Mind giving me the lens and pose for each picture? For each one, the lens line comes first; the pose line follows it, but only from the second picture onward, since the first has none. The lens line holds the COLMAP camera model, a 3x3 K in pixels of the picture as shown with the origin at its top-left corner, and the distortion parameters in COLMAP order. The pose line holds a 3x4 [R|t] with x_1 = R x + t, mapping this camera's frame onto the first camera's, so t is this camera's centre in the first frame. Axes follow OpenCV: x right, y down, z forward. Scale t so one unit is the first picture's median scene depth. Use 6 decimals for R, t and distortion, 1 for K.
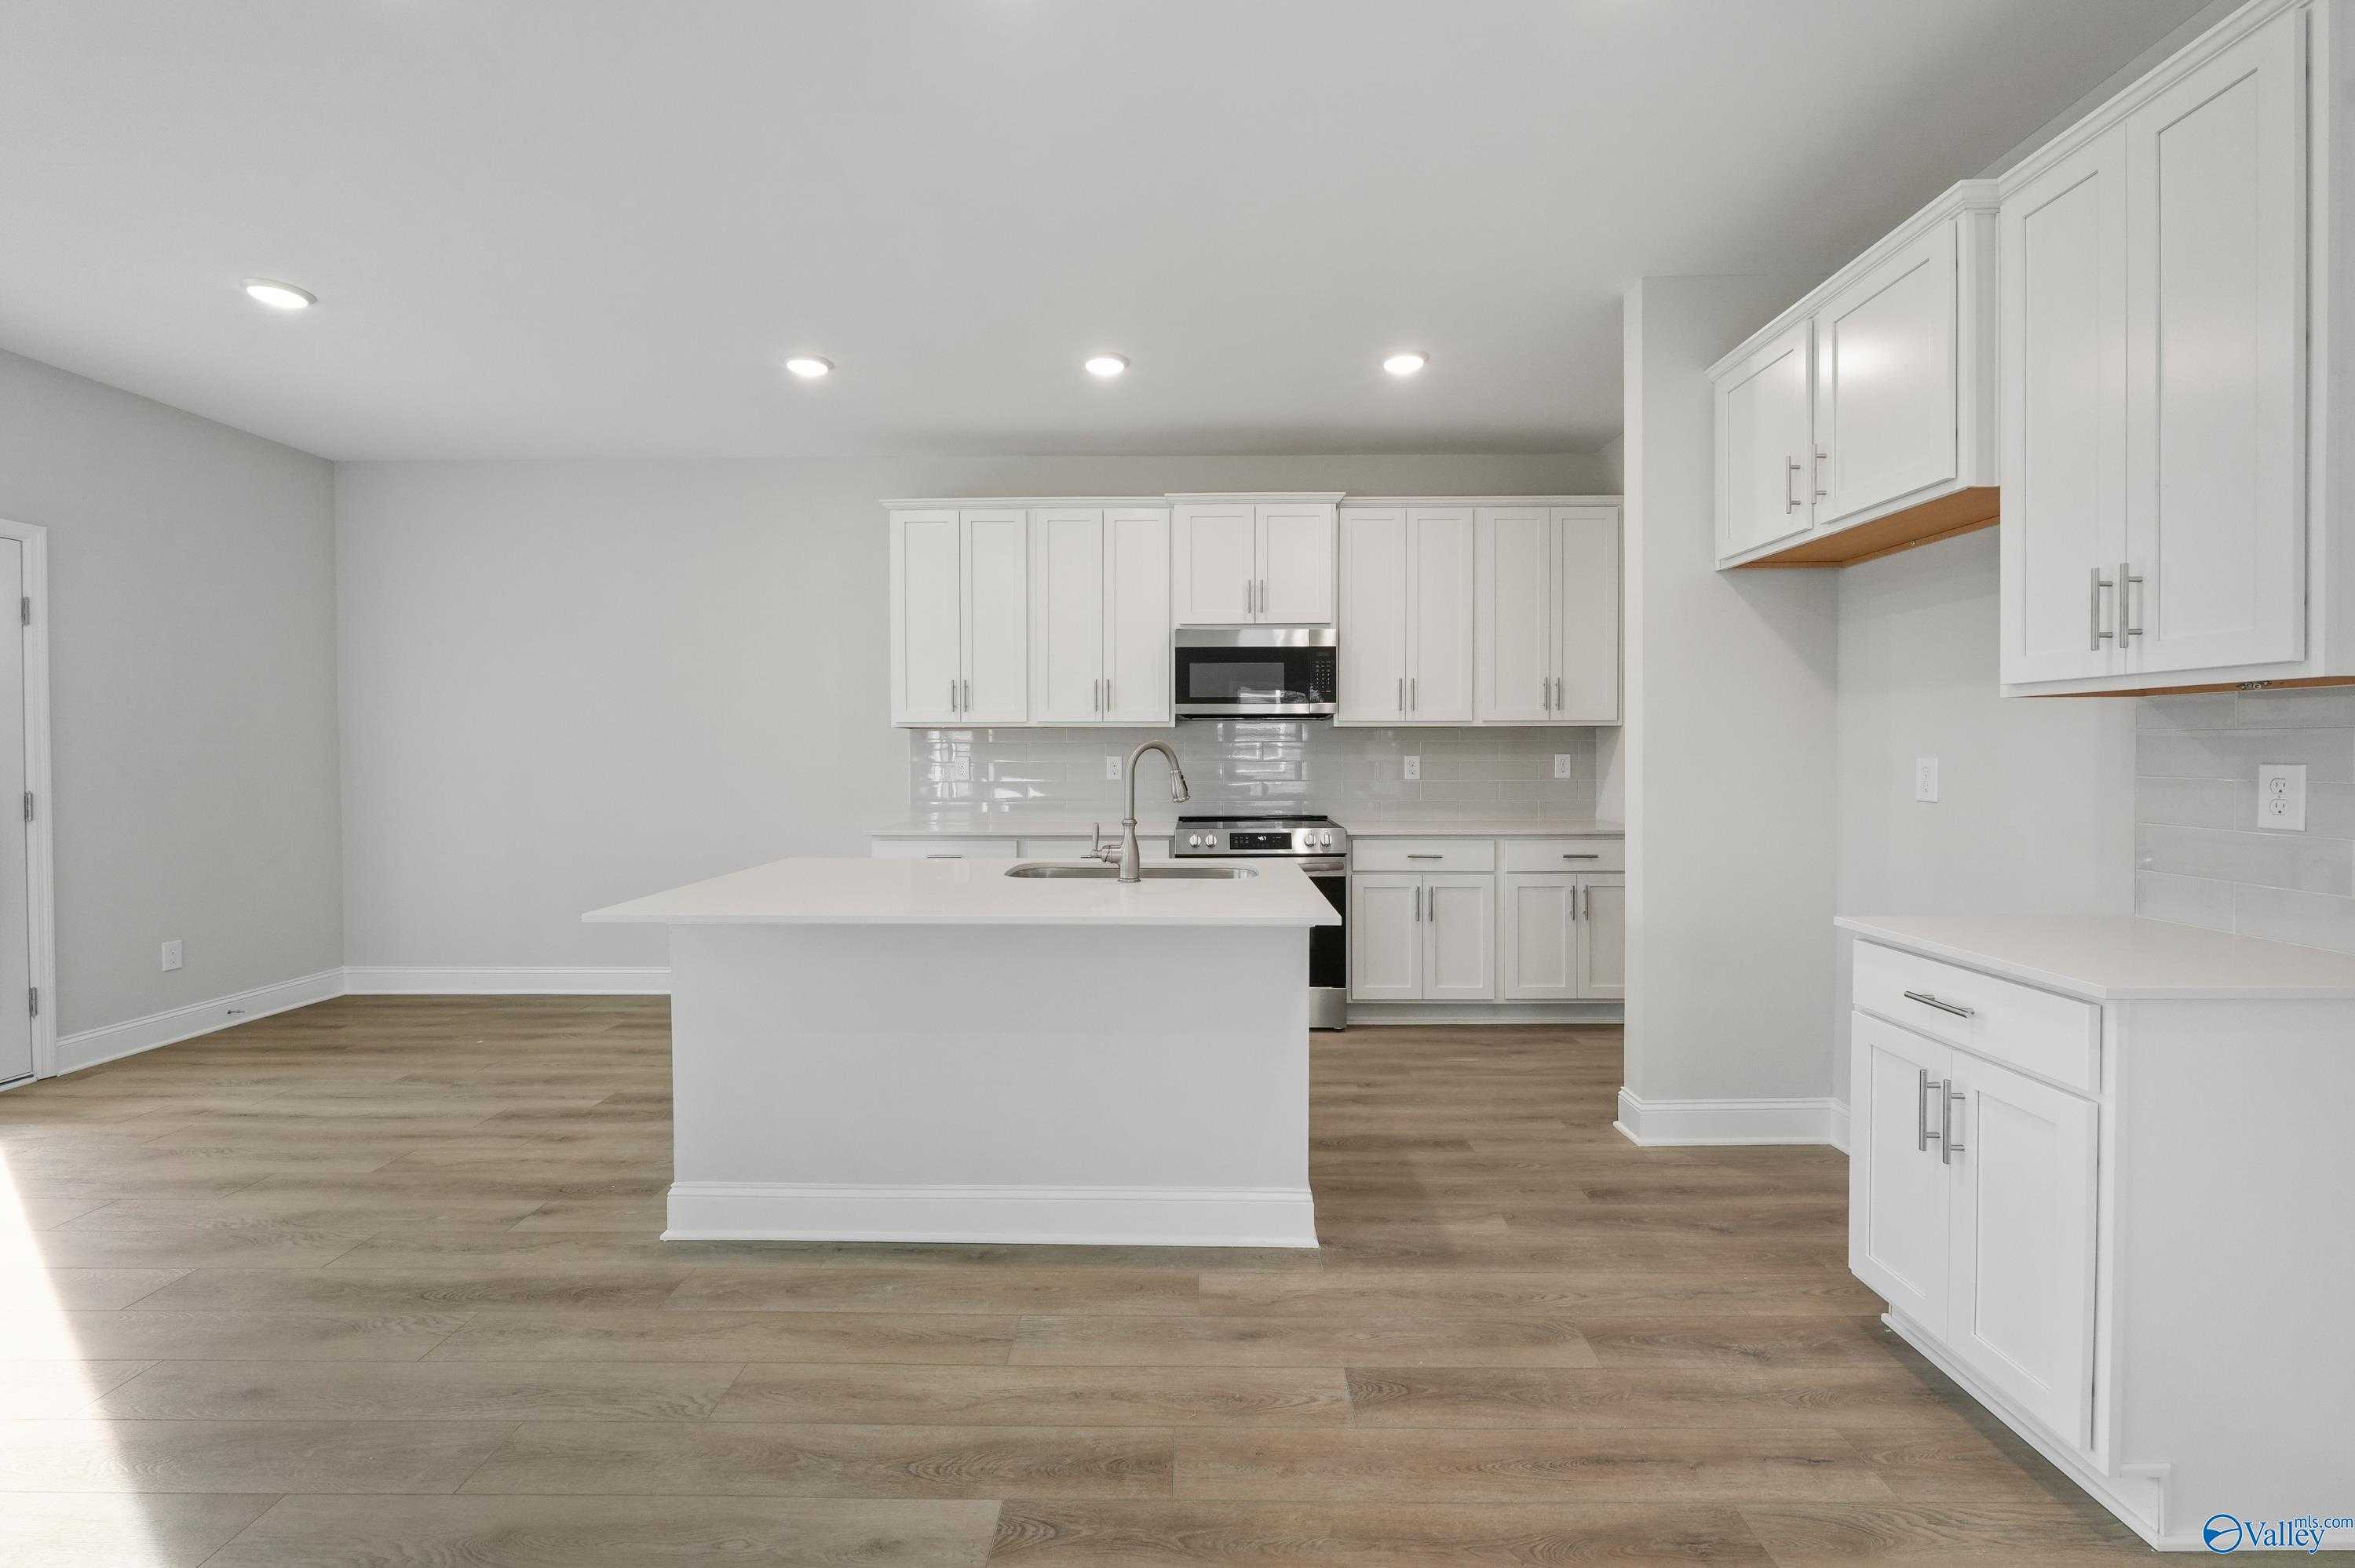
lens RADIAL K [[992.6, 0, 1190.8], [0, 992.6, 765.5], [0, 0, 1]] dist [-0.003381, -0.000584]
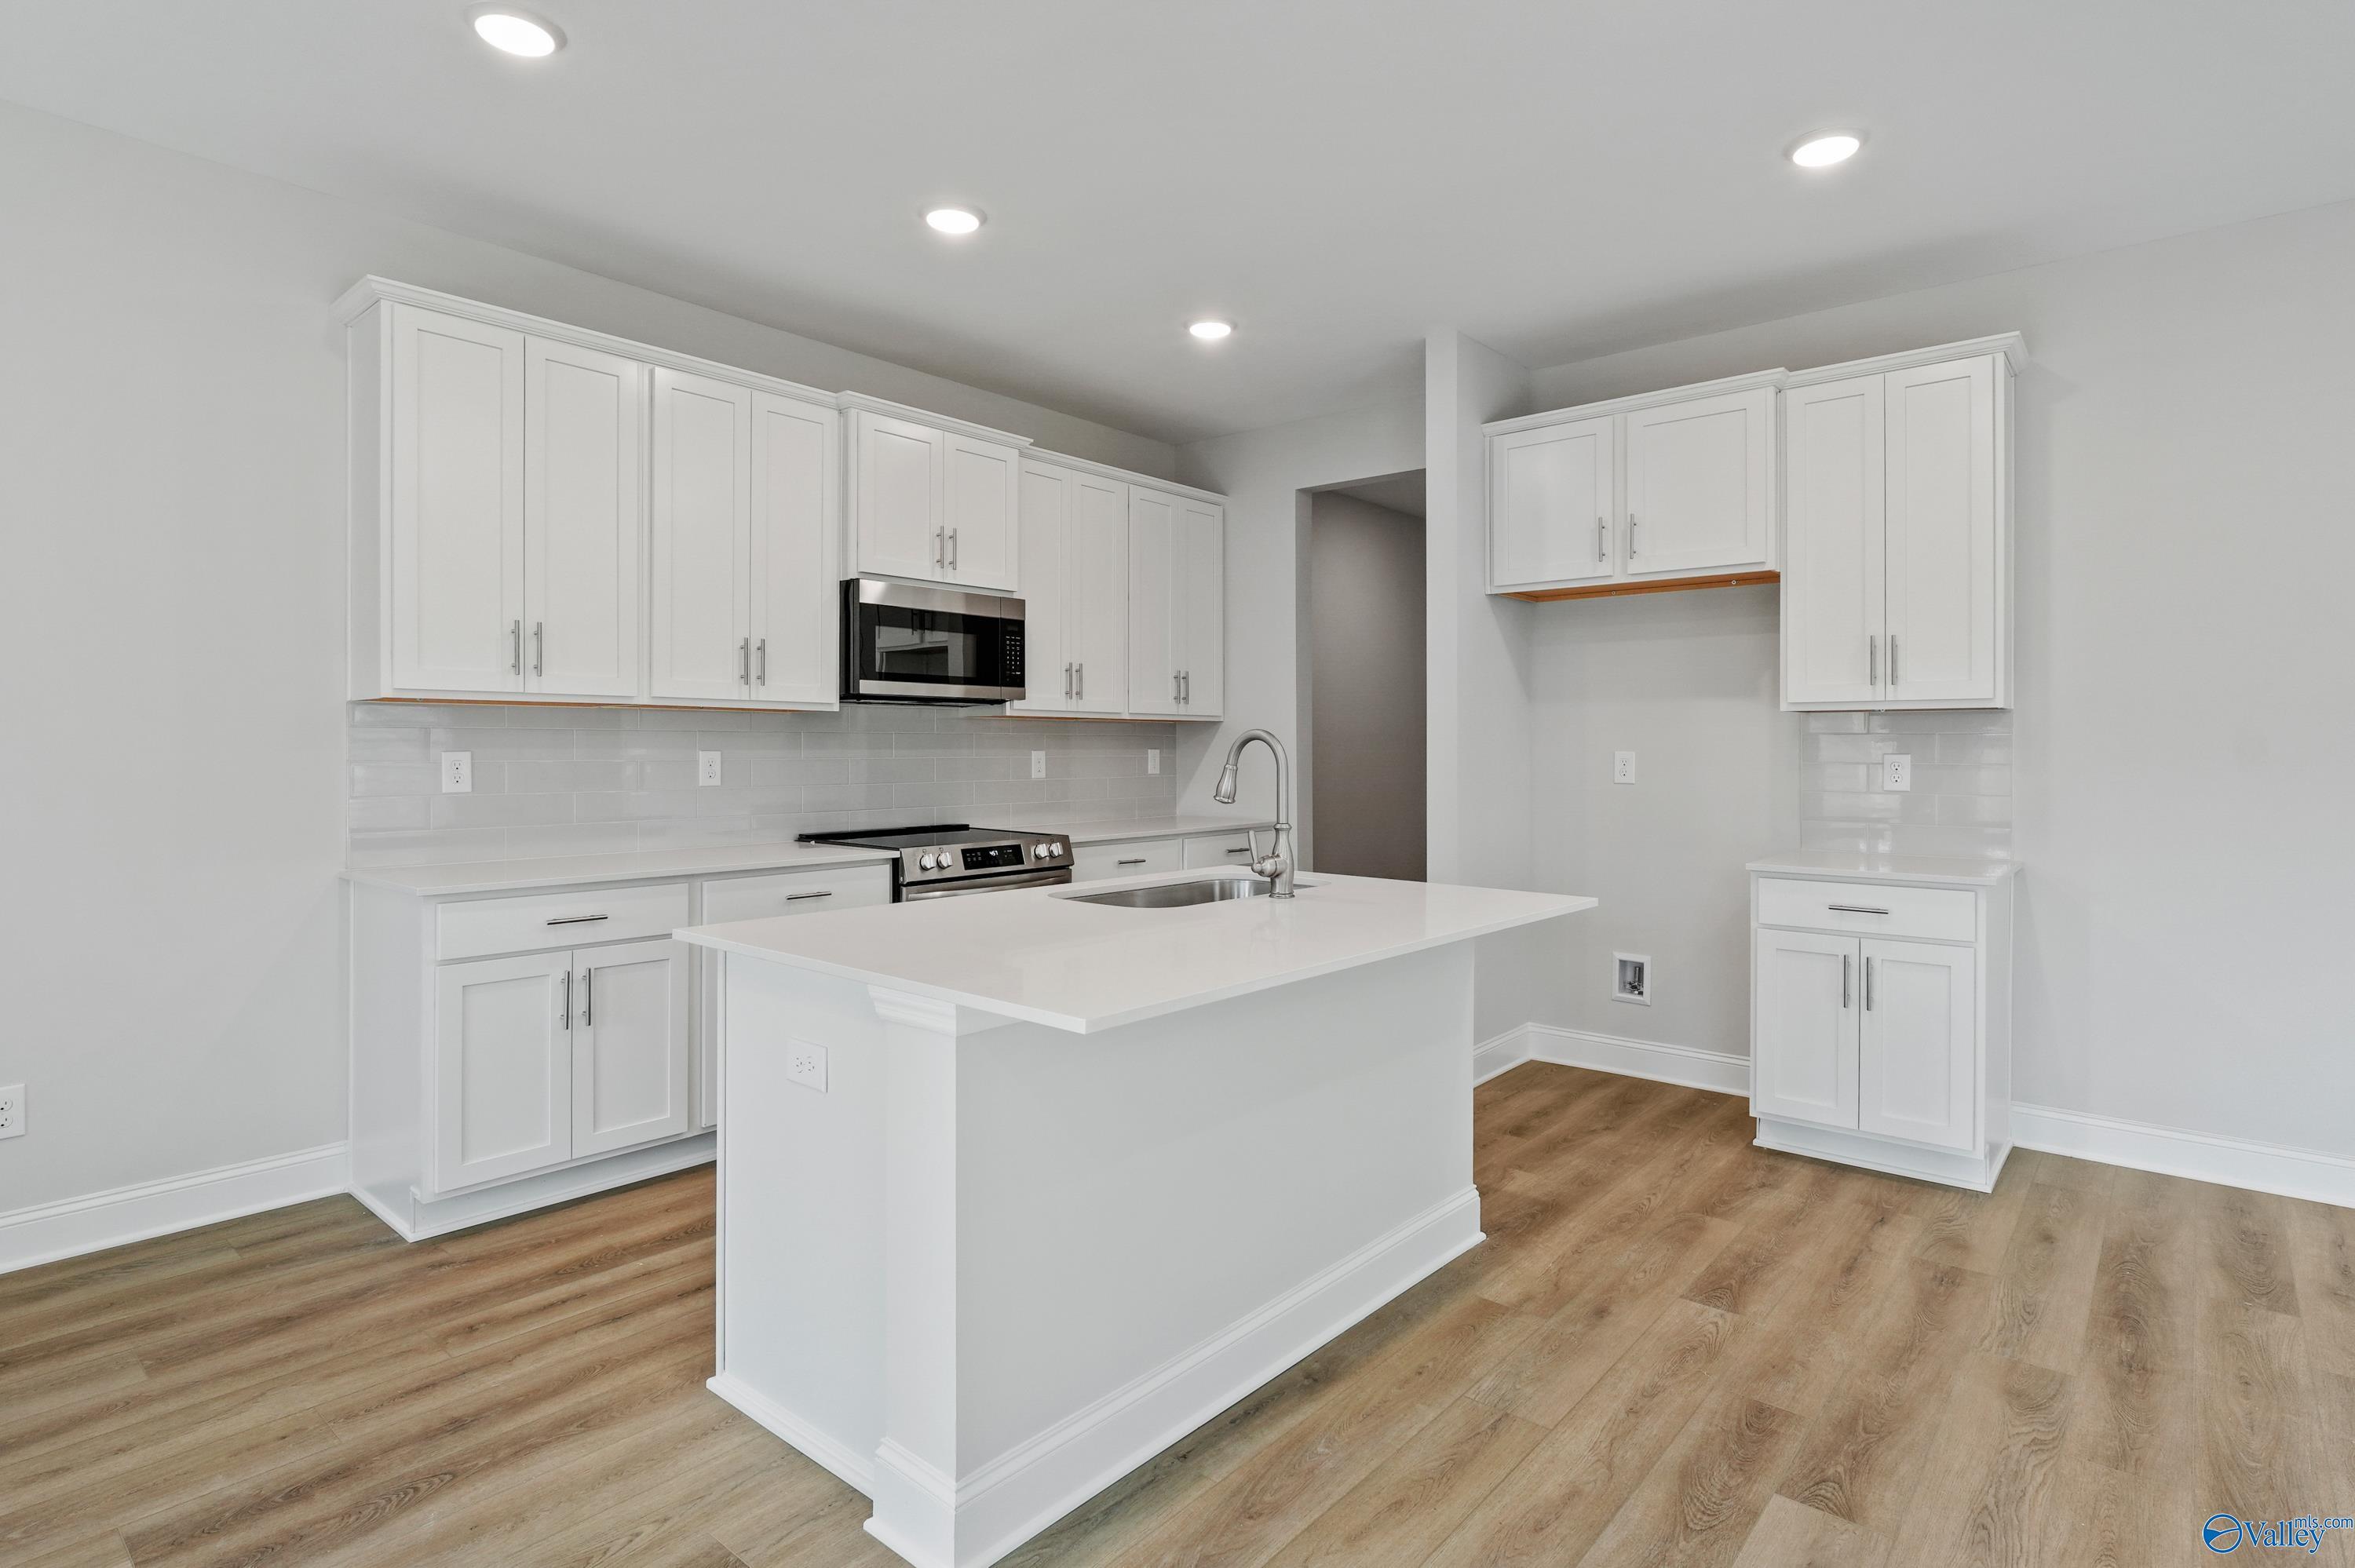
lens RADIAL K [[1191.0, 0, 1196.8], [0, 1191.0, 753.8], [0, 0, 1]] dist [-0.002388, -0.001816]
pose [[0.634226, 0.000014, 0.773148, -0.674168], [0.007892, 0.999948, -0.006493, 0.000531], [-0.773108, 0.010220, 0.634193, 0.311231]]
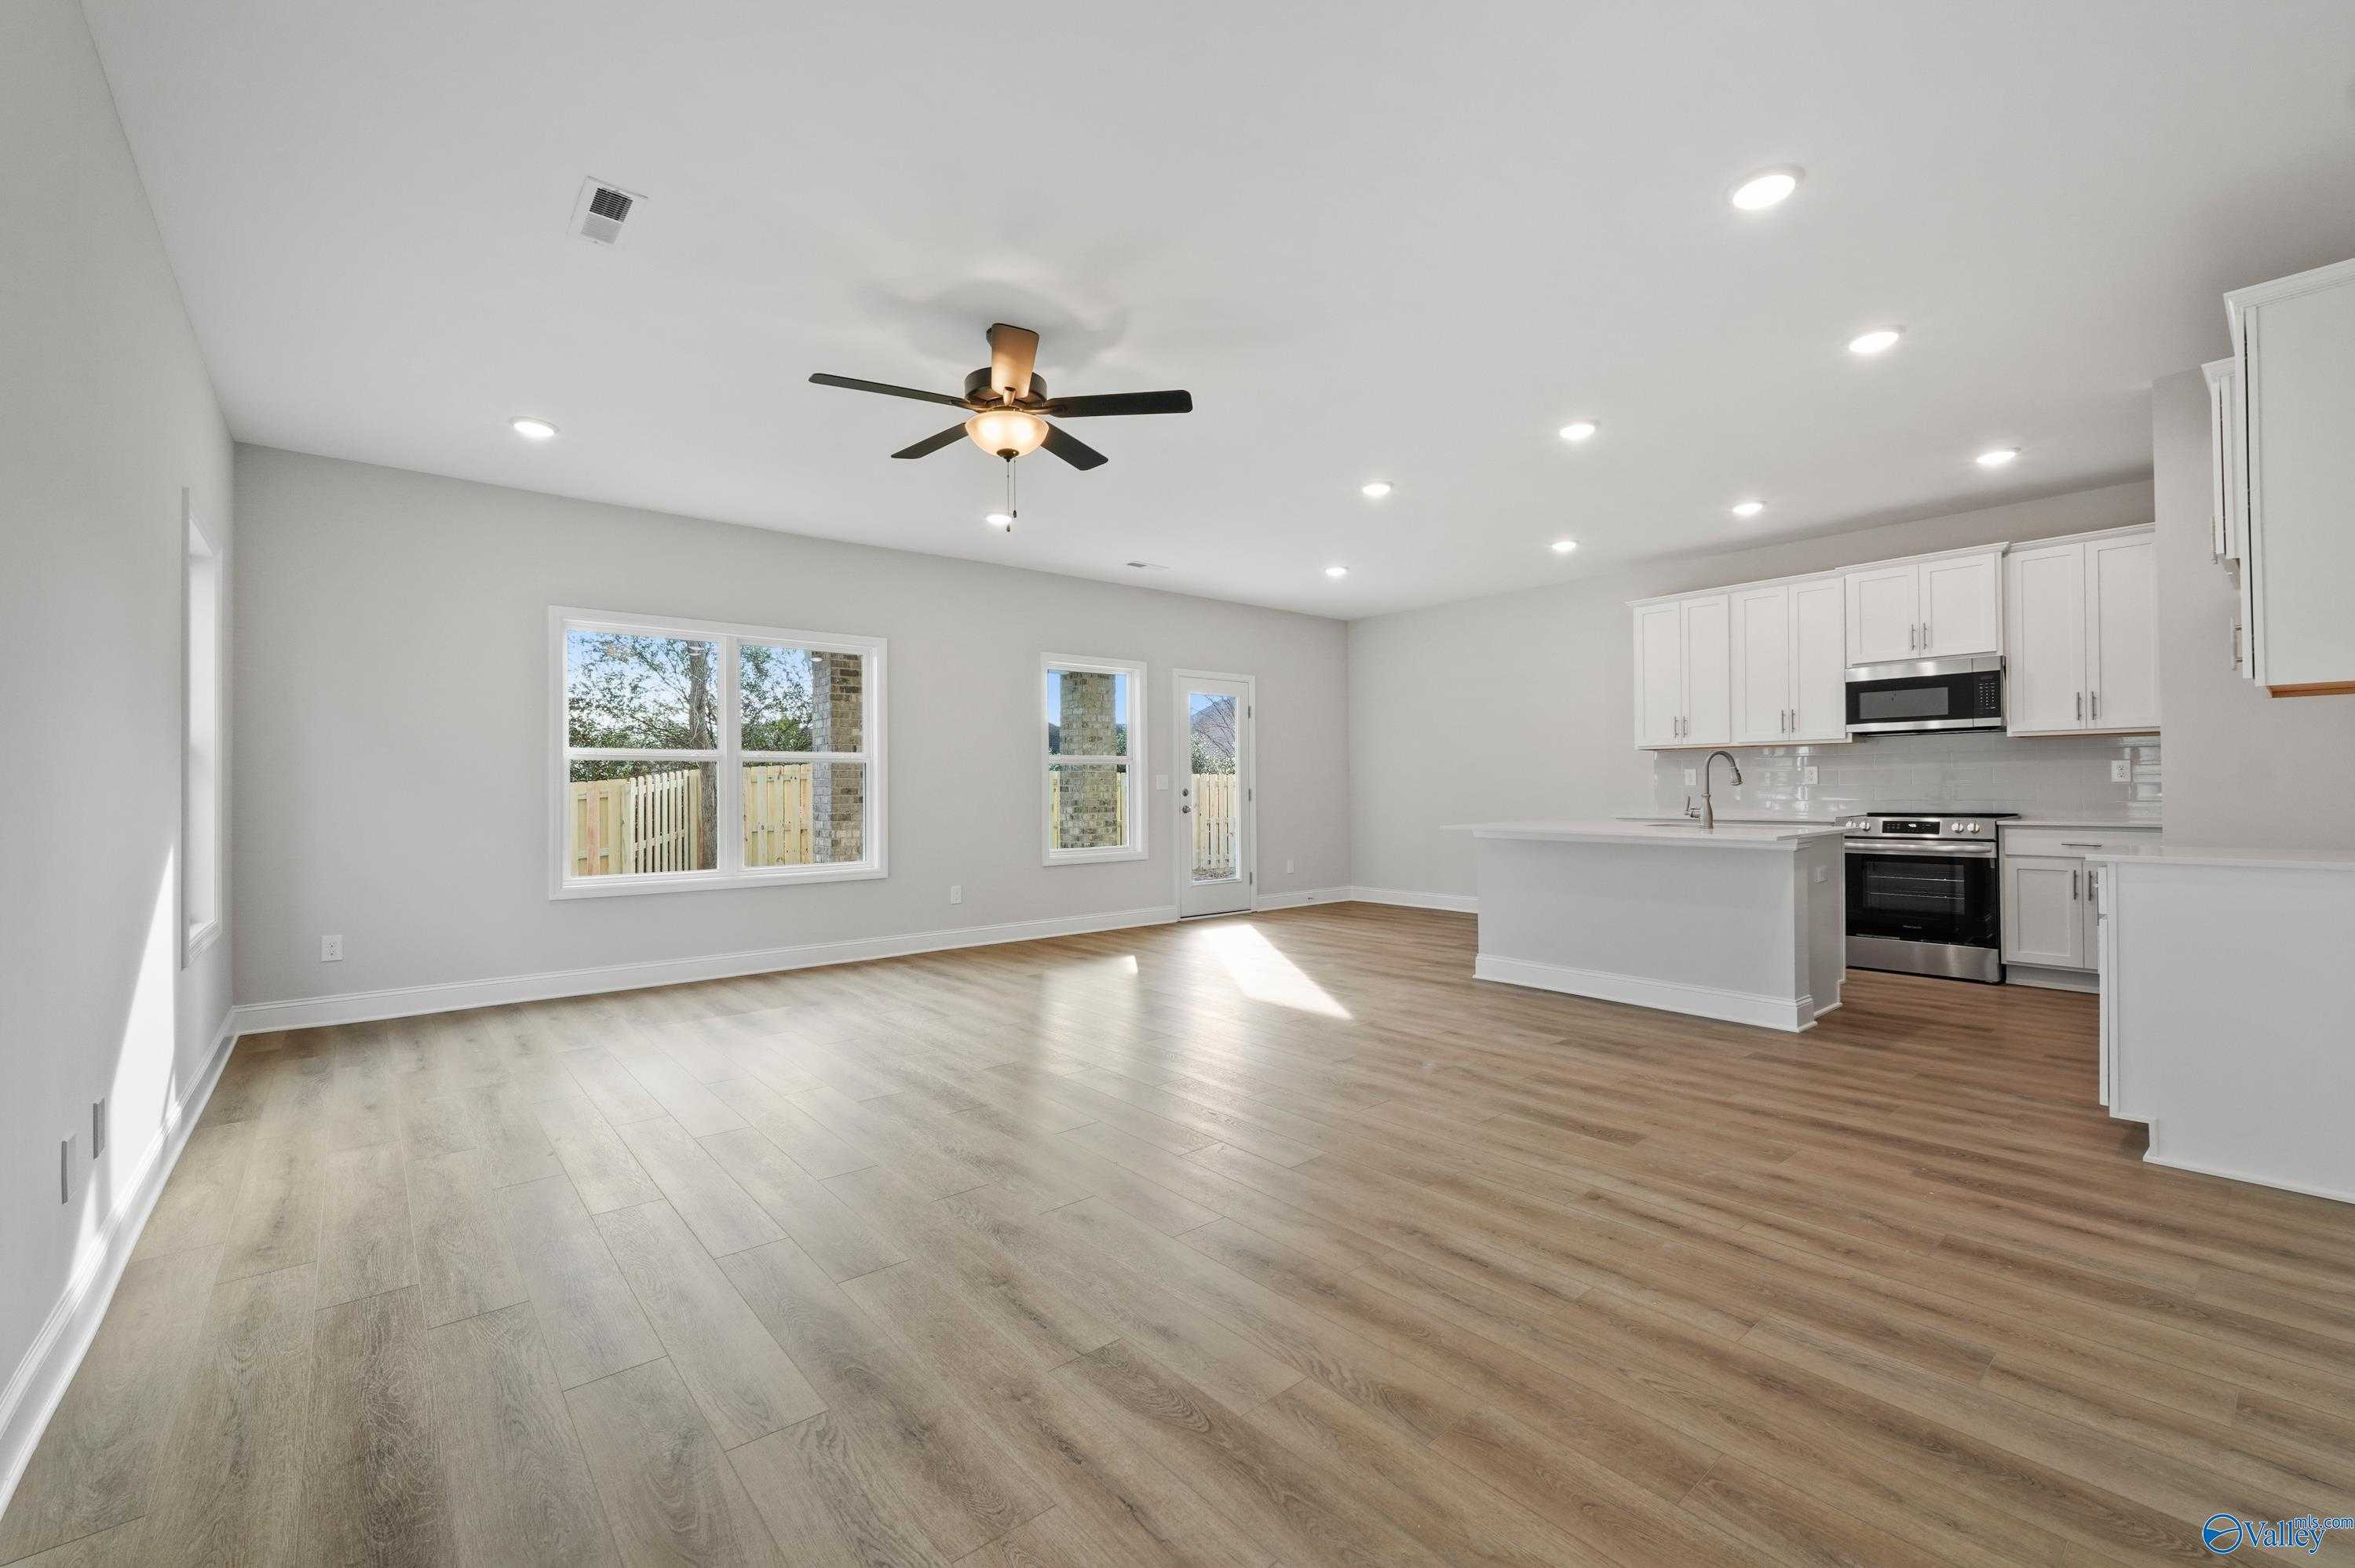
lens RADIAL K [[992.6, 0, 1175.9], [0, 992.6, 790.7], [0, 0, 1]] dist [-0.003381, -0.000584]
pose [[0.650687, -0.001628, -0.759344, 0.514529], [-0.004106, 0.999976, -0.005663, 0.047419], [0.759335, 0.006803, 0.650665, -0.685046]]
